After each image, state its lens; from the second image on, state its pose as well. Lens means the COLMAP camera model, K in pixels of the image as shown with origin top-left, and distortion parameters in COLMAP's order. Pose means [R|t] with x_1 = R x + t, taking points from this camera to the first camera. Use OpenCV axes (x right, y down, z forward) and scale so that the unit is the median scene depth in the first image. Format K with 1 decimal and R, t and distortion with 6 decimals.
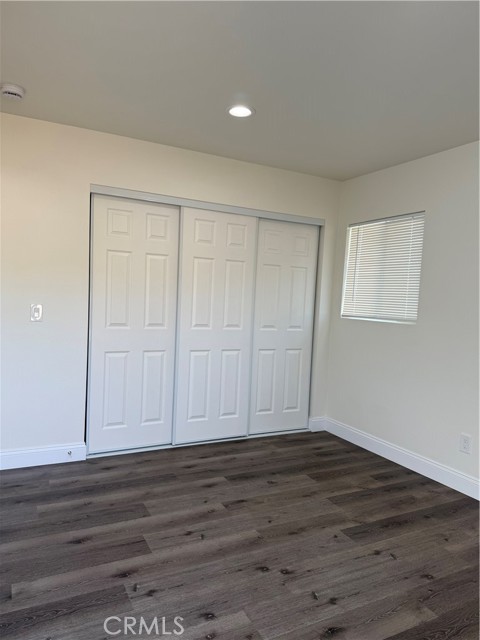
lens RADIAL K [[453.8, 0, 240.4], [0, 453.8, 321.5], [0, 0, 1]] dist [0.045225, -0.061797]
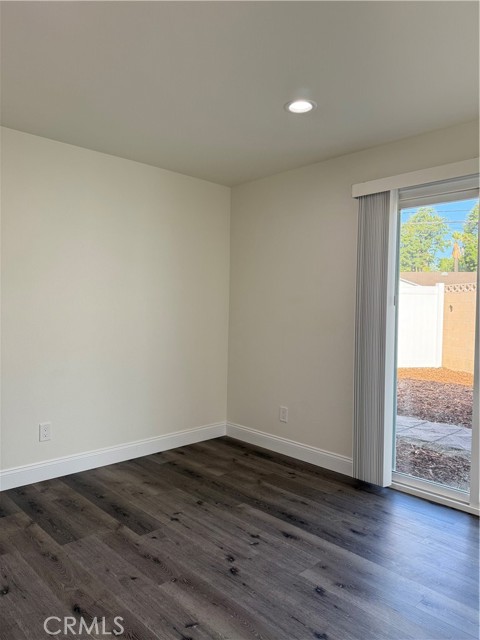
lens RADIAL K [[453.8, 0, 239.8], [0, 453.8, 320.5], [0, 0, 1]] dist [0.045225, -0.061797]
pose [[-0.283159, -0.073577, 0.956247, -0.719160], [0.029349, 0.995921, 0.085320, -0.068120], [-0.958624, 0.052224, -0.279844, 1.036146]]
